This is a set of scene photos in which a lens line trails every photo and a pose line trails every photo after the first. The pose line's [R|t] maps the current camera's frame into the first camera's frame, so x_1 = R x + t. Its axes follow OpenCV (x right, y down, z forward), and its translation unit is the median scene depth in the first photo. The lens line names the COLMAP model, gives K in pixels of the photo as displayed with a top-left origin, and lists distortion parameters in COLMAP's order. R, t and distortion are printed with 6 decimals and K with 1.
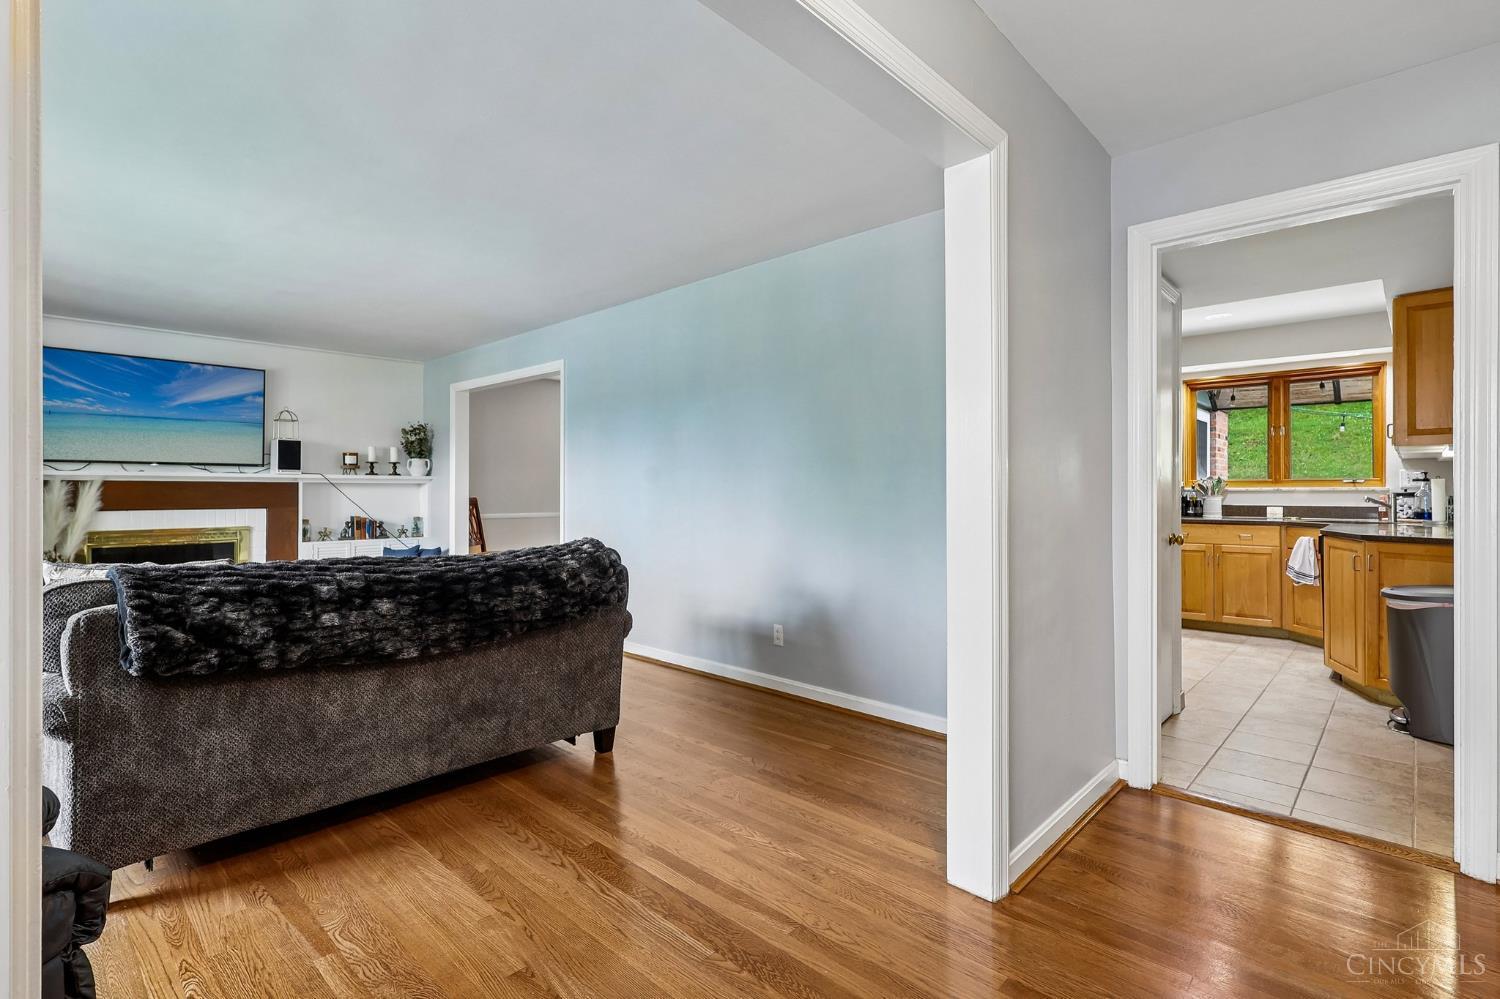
lens RADIAL K [[706.7, 0, 745.2], [0, 706.7, 489.7], [0, 0, 1]] dist [0.000324, 0.000871]
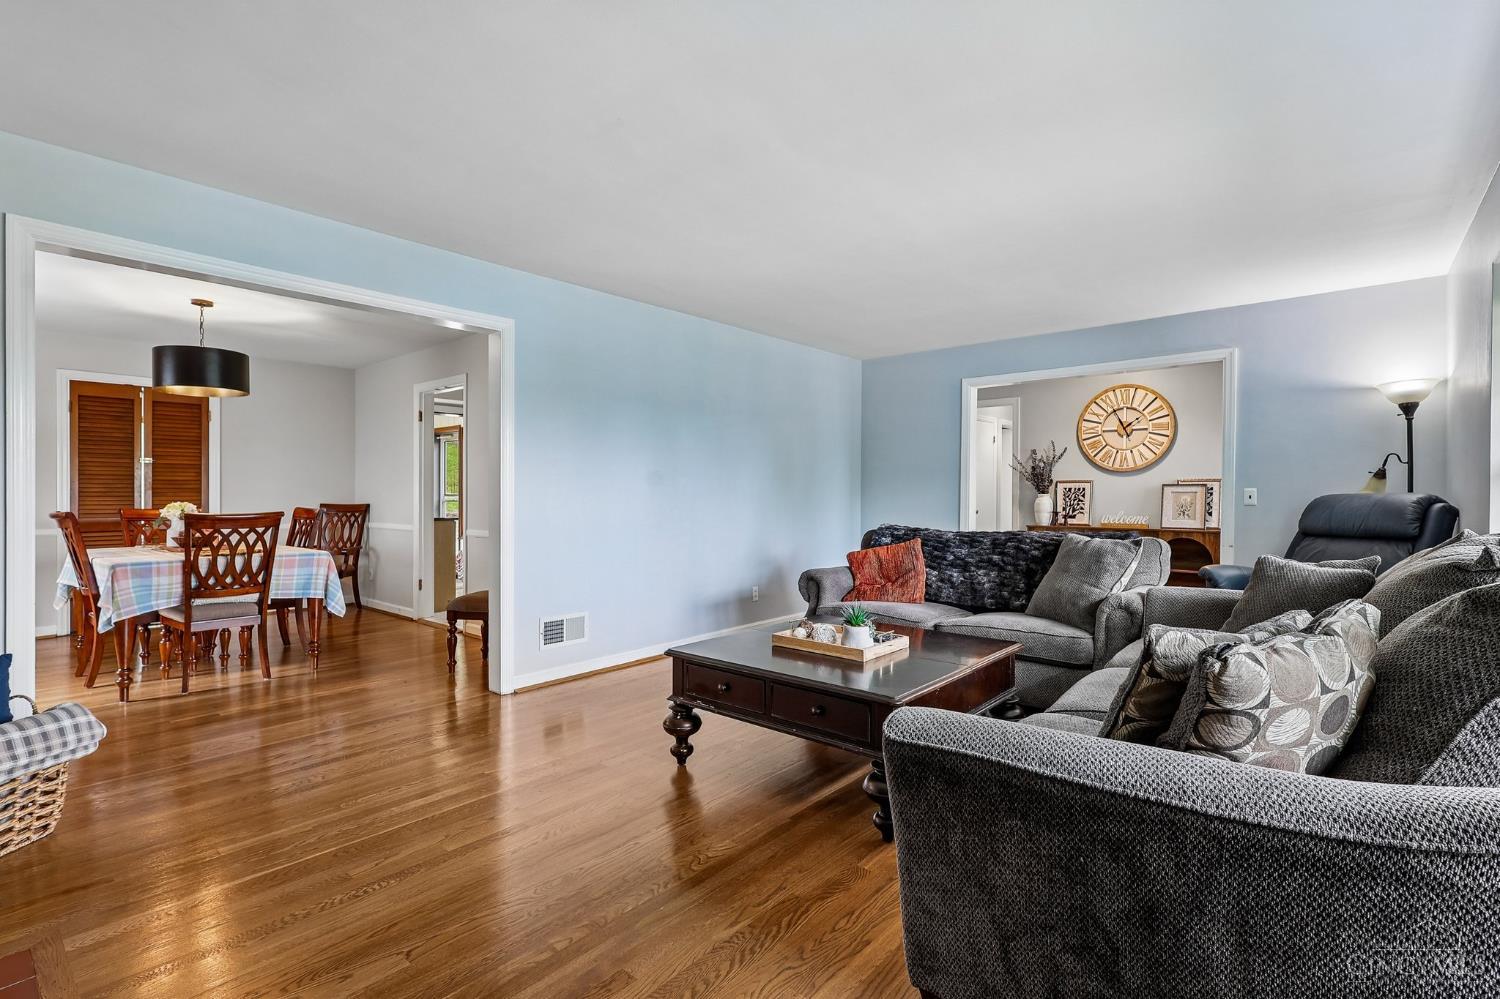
lens RADIAL K [[706.7, 0, 757.6], [0, 706.7, 491.4], [0, 0, 1]] dist [0.000324, 0.000871]
pose [[-0.064239, 0.002624, 0.997931, -1.061934], [0.001498, 0.999996, -0.002533, -0.000799], [-0.997933, 0.001333, -0.064243, 0.823860]]
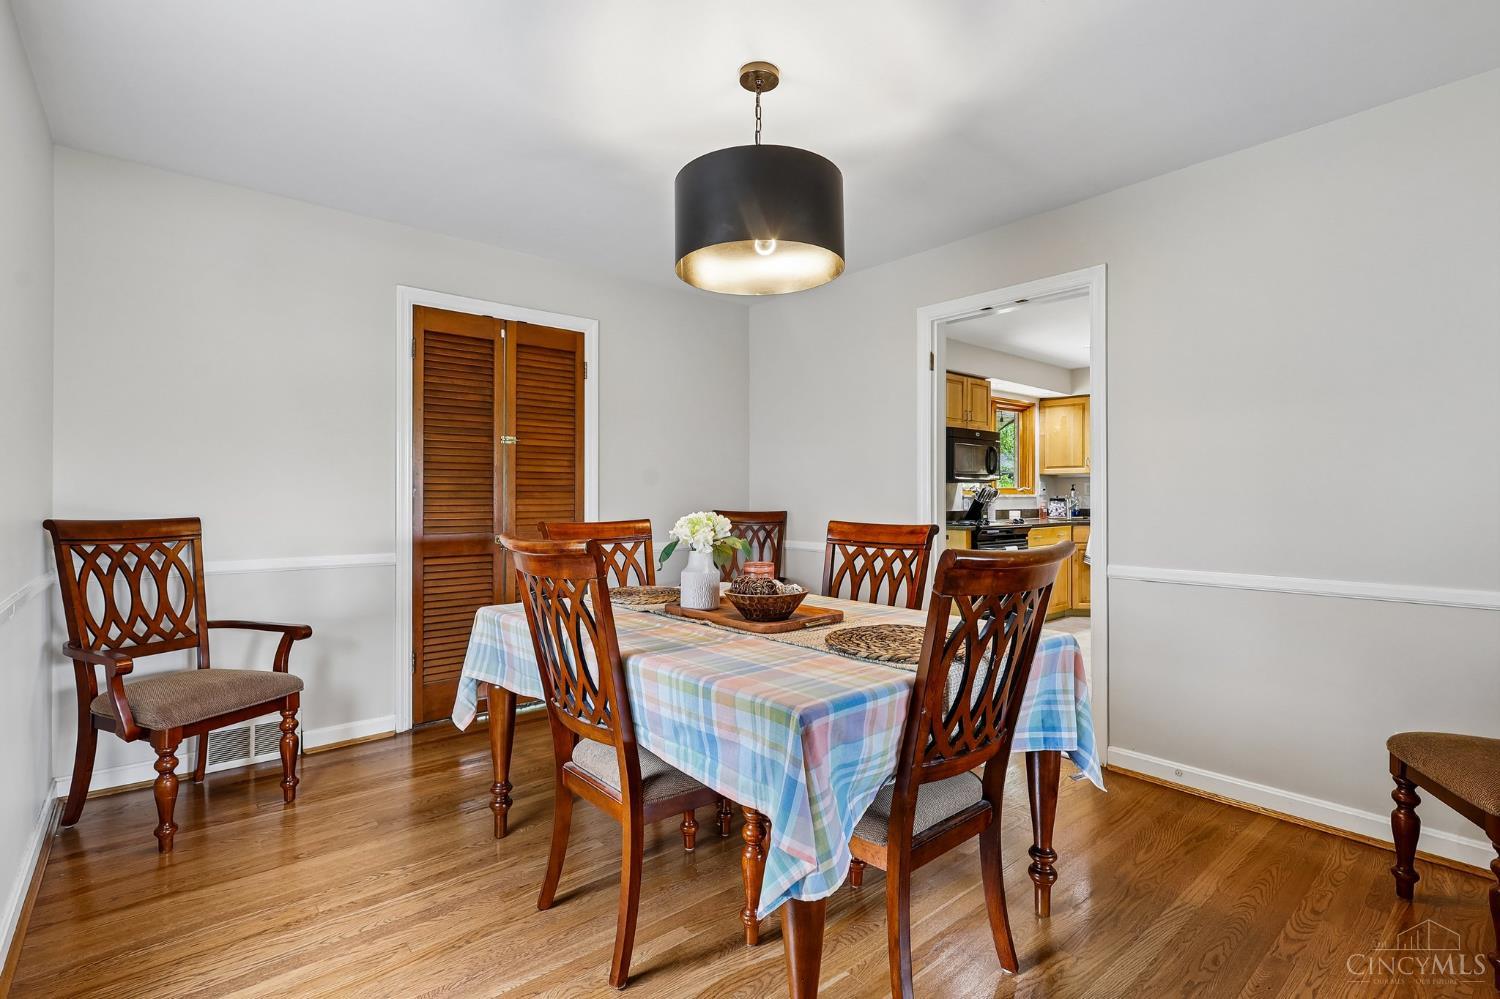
lens RADIAL K [[706.7, 0, 757.0], [0, 706.7, 486.9], [0, 0, 1]] dist [0.000324, 0.000871]
pose [[0.090146, 0.013321, 0.995839, -0.529106], [-0.000490, 0.999911, -0.013331, 0.000526], [-0.995928, 0.000713, 0.090145, 1.432854]]
